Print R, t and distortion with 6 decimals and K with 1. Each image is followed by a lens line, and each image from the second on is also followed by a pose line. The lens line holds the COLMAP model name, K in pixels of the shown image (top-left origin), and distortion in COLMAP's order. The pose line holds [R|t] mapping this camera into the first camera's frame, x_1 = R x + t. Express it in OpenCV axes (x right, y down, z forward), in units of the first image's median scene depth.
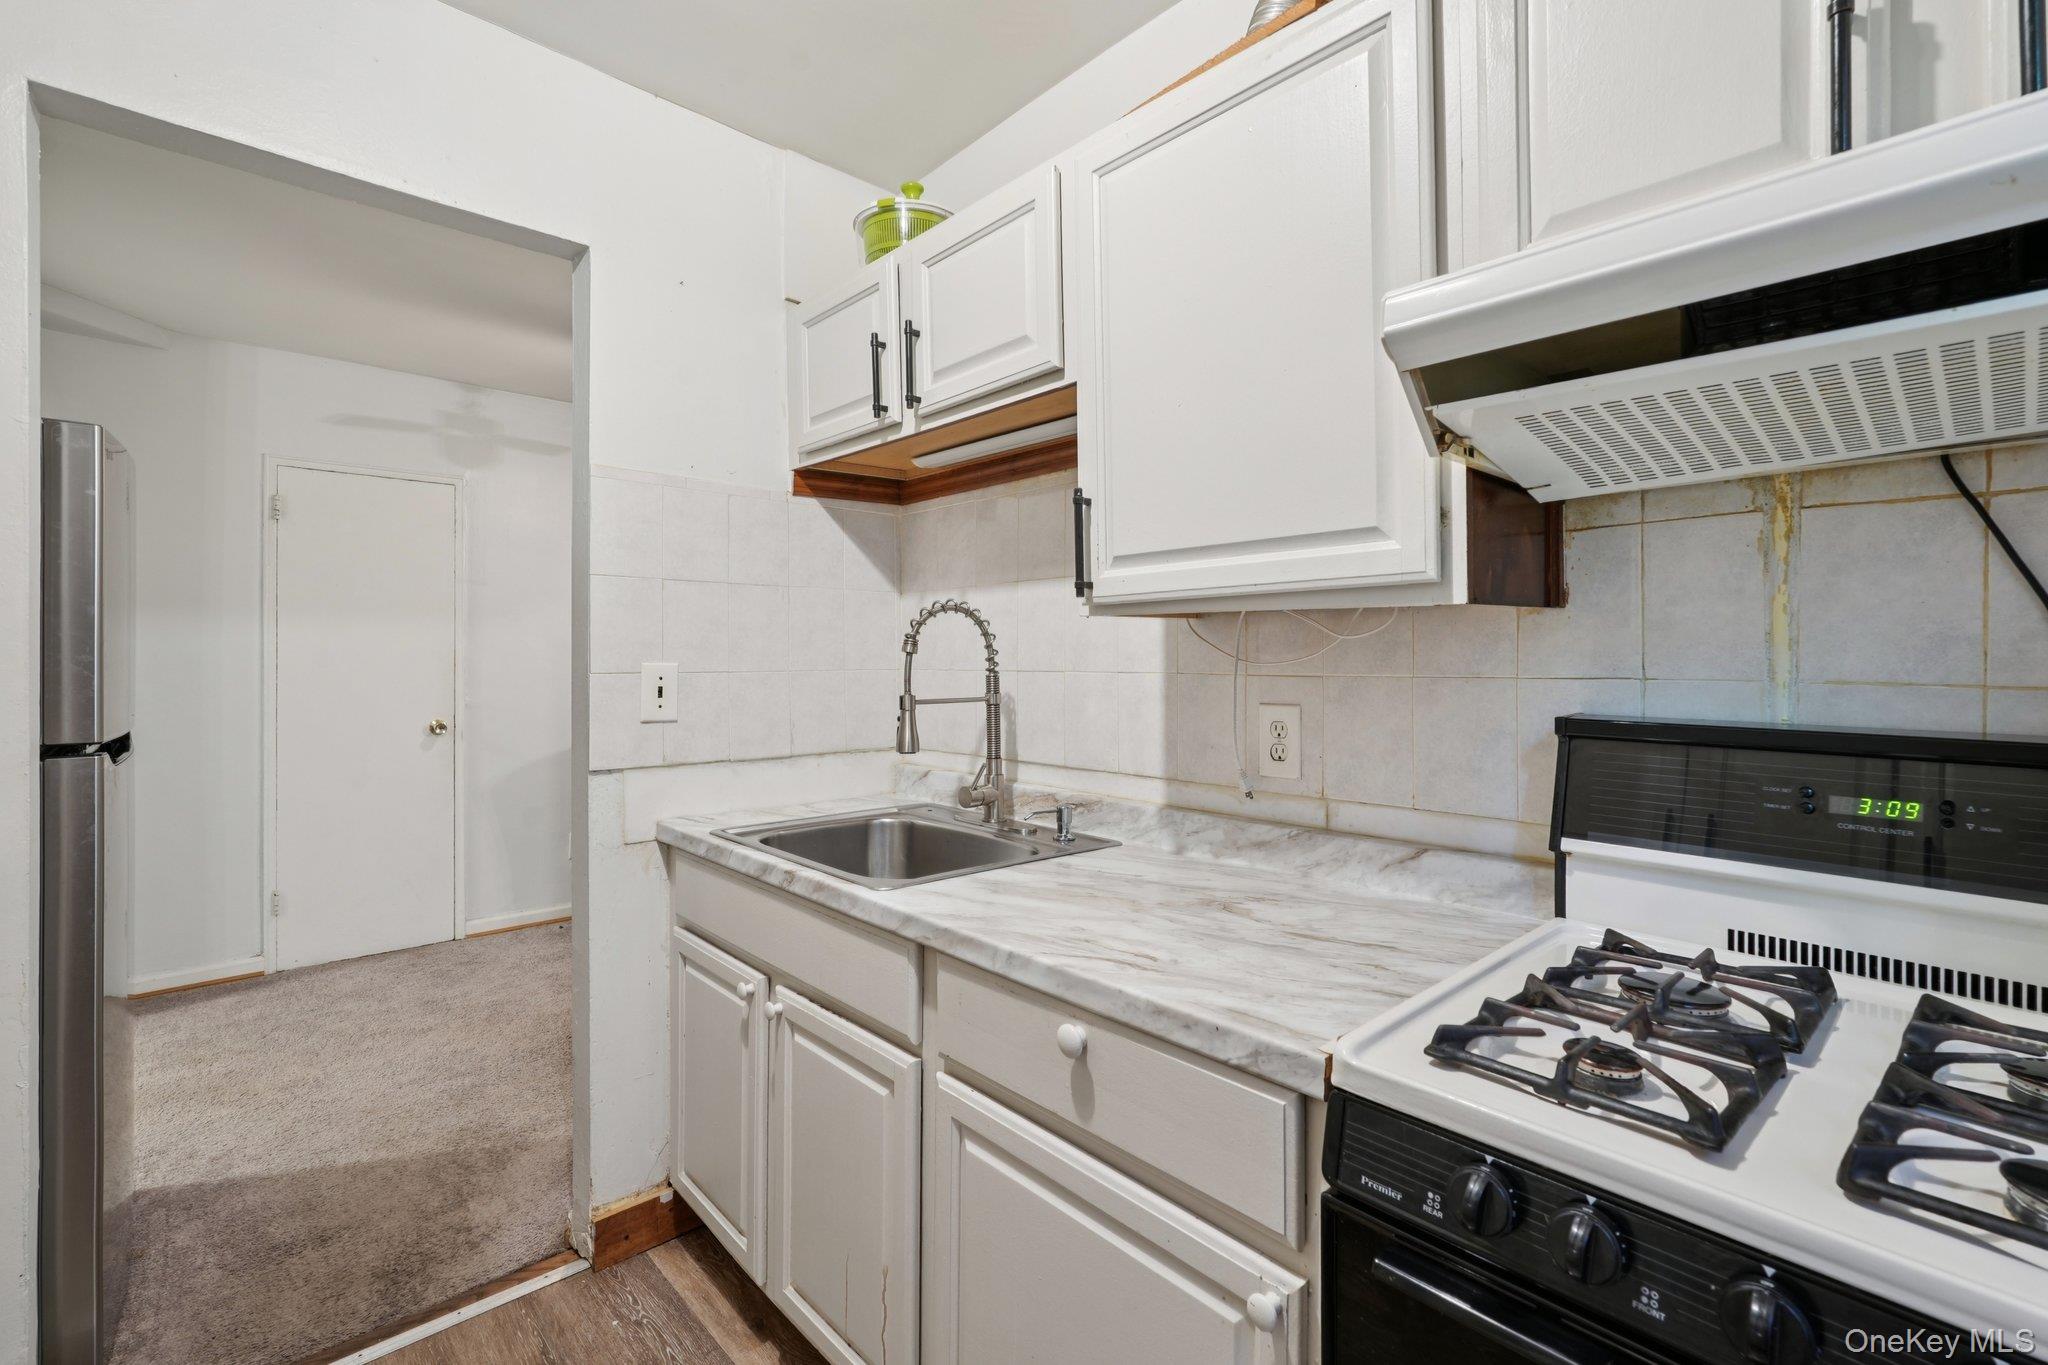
lens RADIAL K [[939.0, 0, 1053.6], [0, 939.0, 658.1], [0, 0, 1]] dist [0.011157, 0.000058]
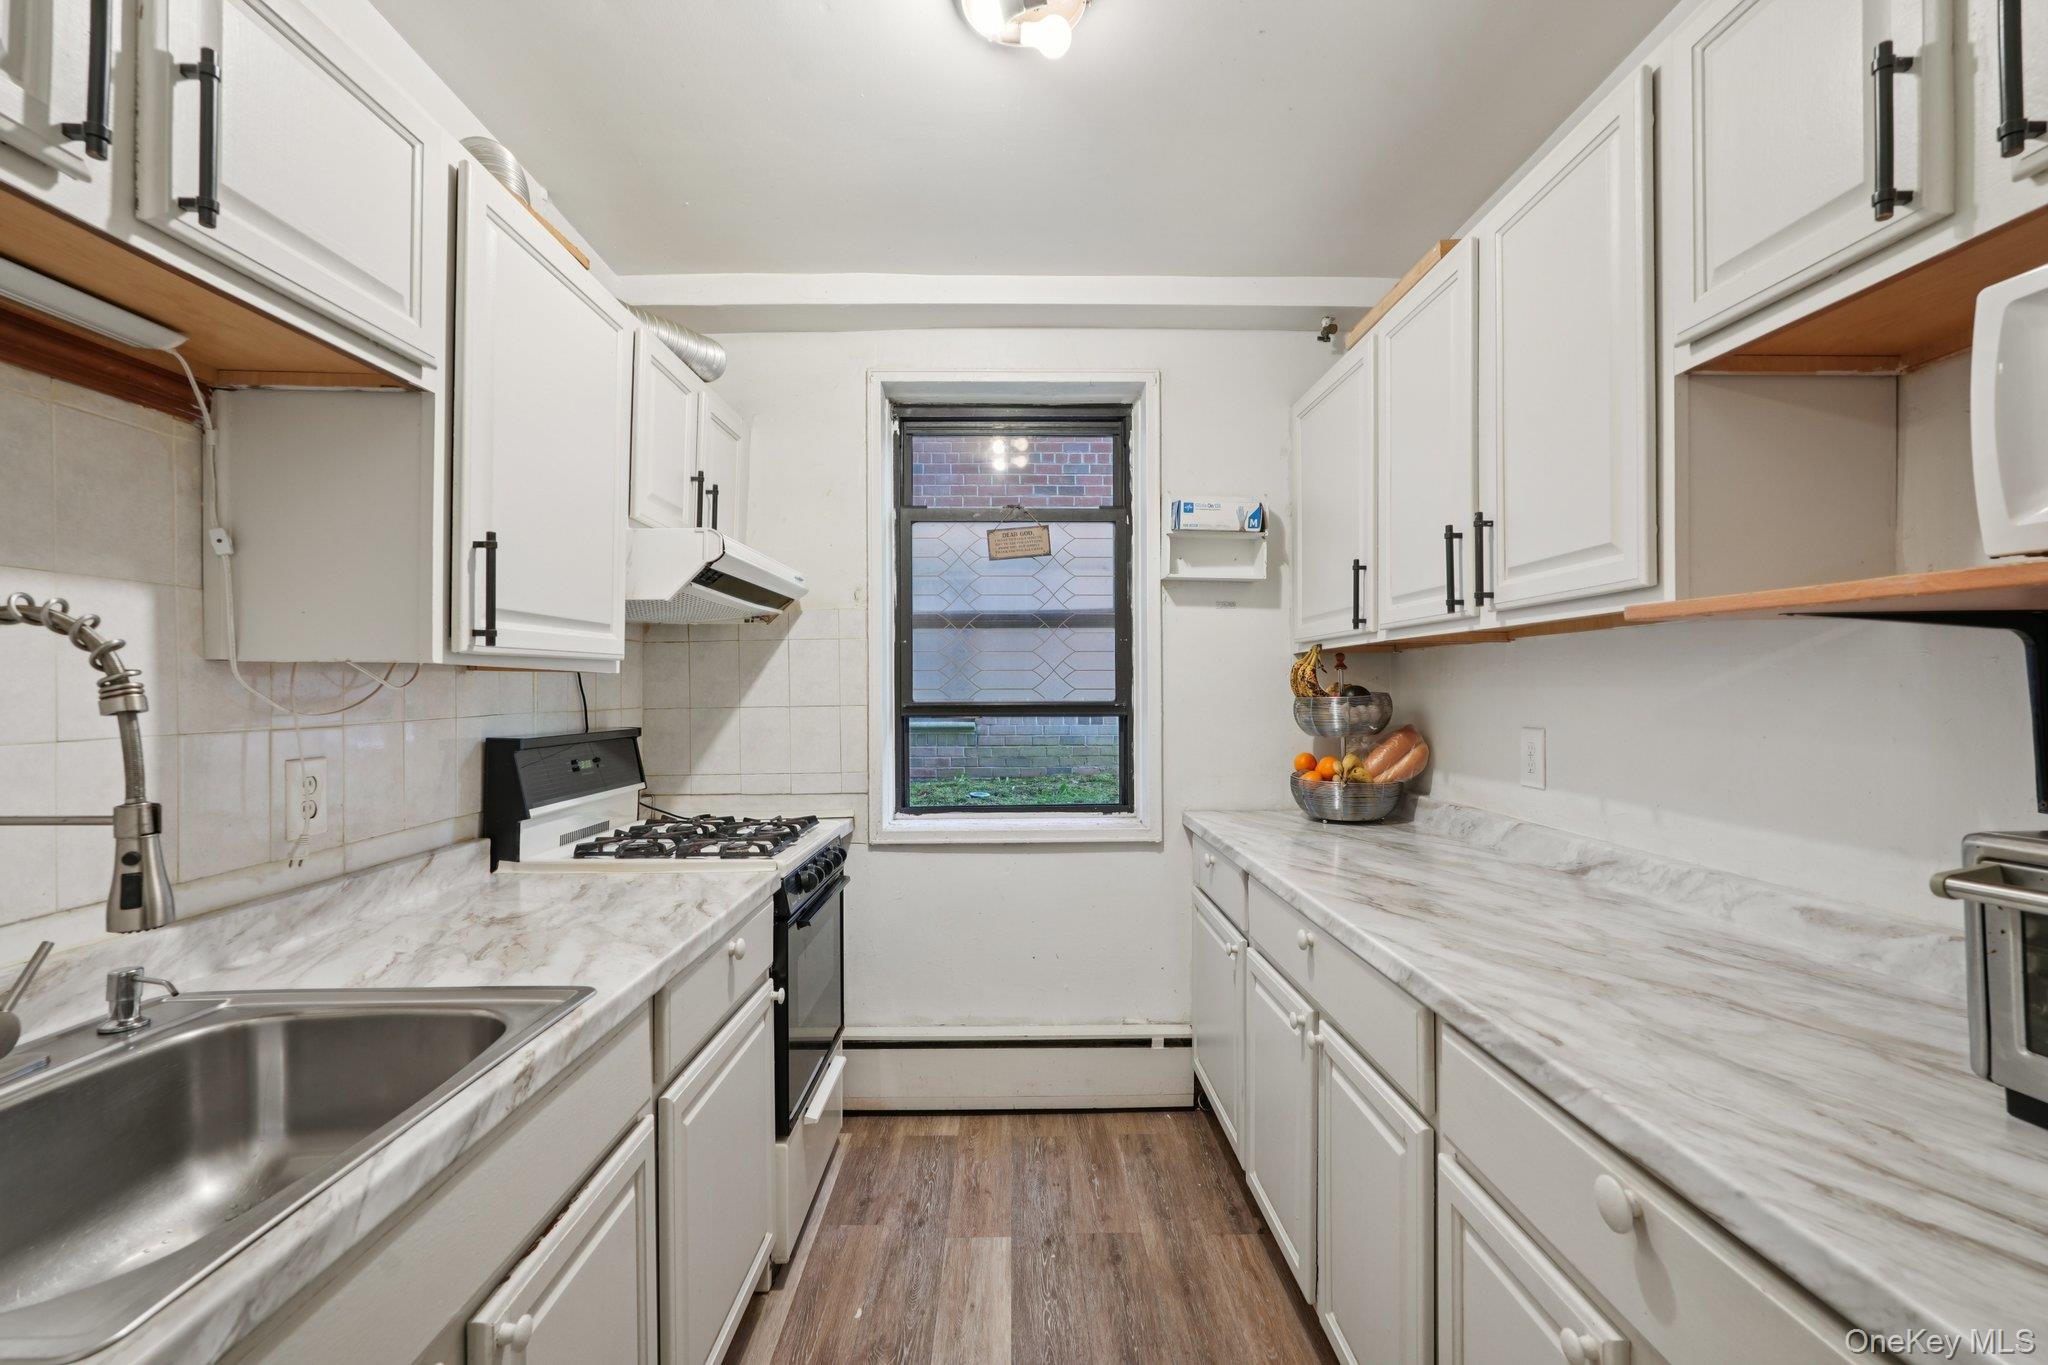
lens RADIAL K [[909.2, 0, 1028.5], [0, 909.2, 680.2], [0, 0, 1]] dist [-0.015814, 0.007509]
pose [[-0.745079, 0.007062, 0.666939, -0.776934], [0.006504, 0.999973, -0.003323, -0.017950], [-0.666944, 0.001862, -0.745105, 1.035234]]
